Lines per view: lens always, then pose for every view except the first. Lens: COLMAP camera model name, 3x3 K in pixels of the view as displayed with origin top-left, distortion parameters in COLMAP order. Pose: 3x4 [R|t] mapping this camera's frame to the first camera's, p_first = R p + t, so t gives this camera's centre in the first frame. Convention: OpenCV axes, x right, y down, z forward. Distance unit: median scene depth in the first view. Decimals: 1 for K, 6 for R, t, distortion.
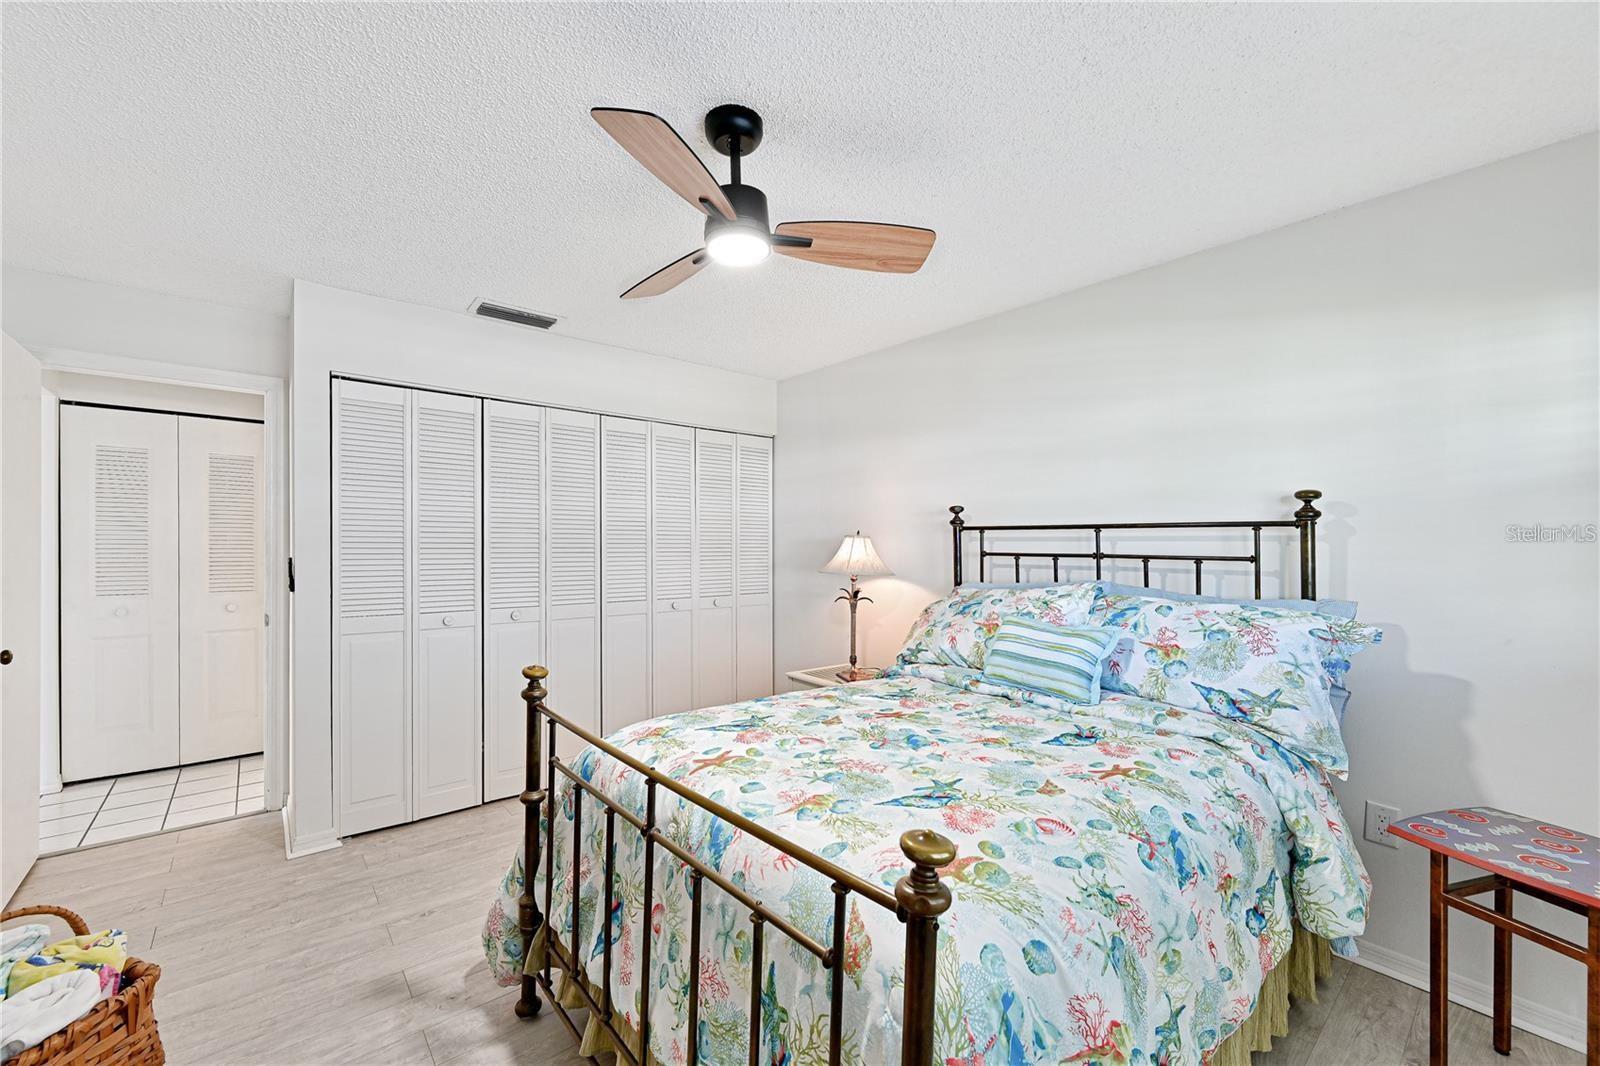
lens RADIAL K [[647.2, 0, 794.9], [0, 647.2, 540.3], [0, 0, 1]] dist [-0.002151, -0.001370]
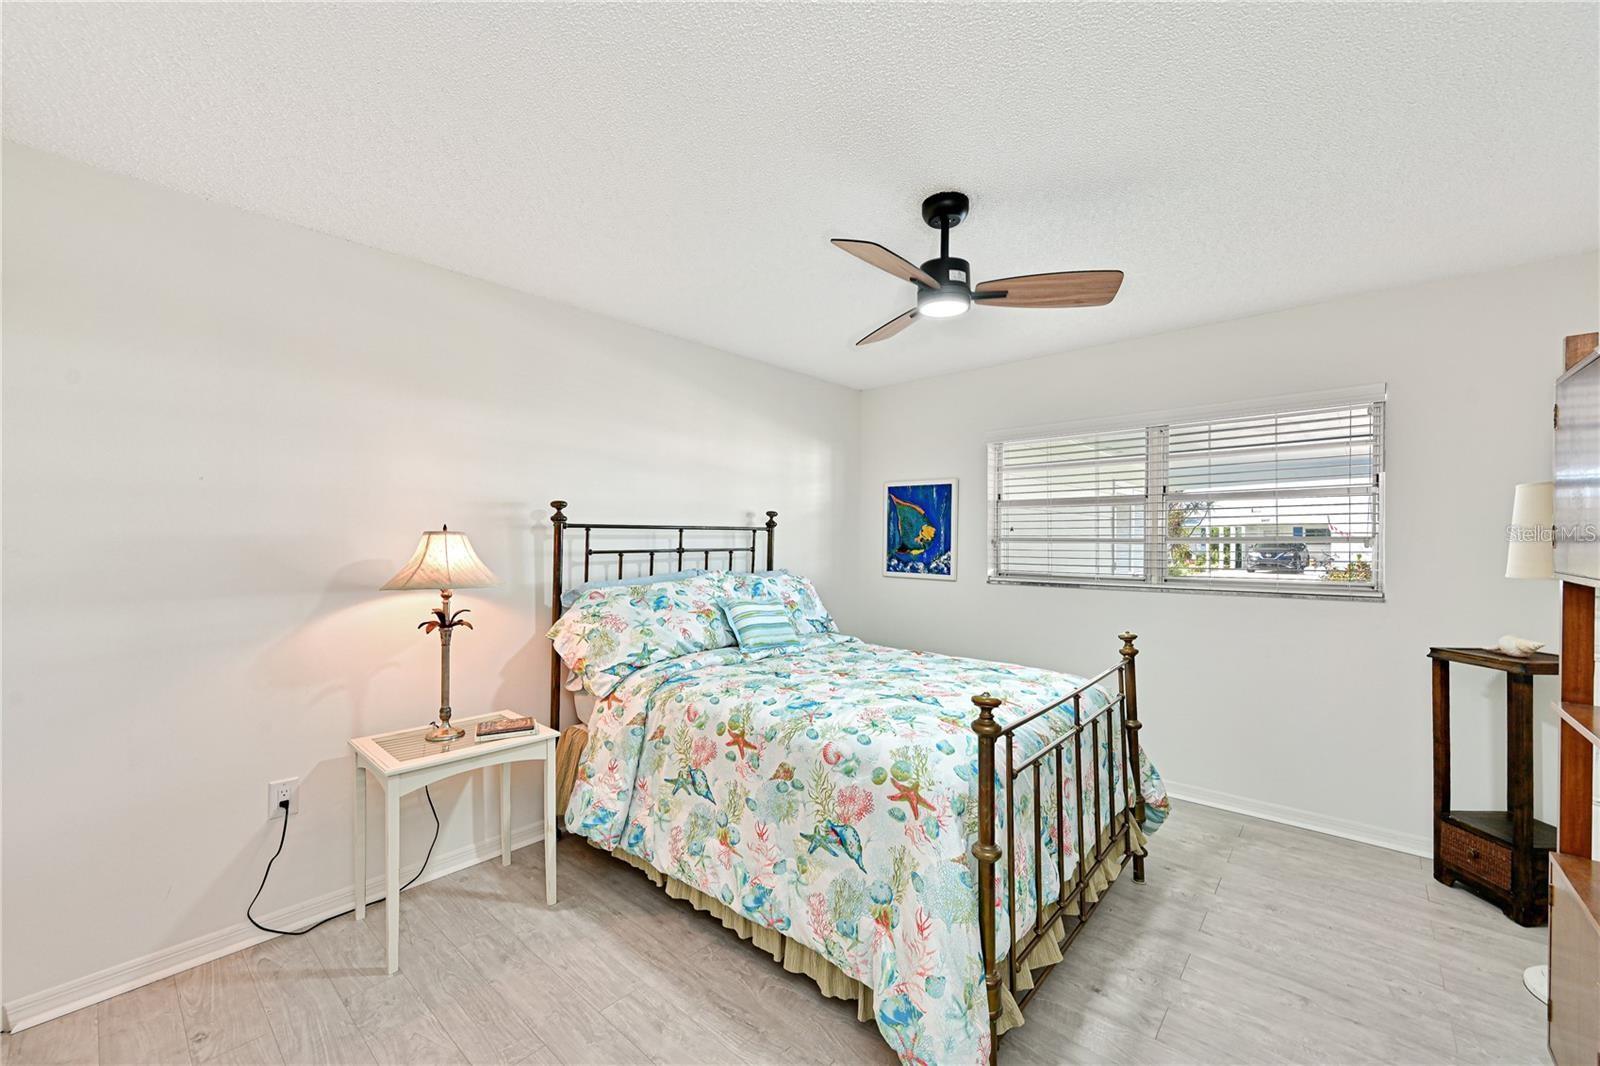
lens RADIAL K [[647.2, 0, 794.4], [0, 647.2, 536.0], [0, 0, 1]] dist [-0.002151, -0.001370]
pose [[-0.149361, -0.000525, 0.988783, -0.828573], [-0.003599, 0.999994, -0.000013, -0.005253], [-0.988776, -0.003560, -0.149362, 0.953946]]
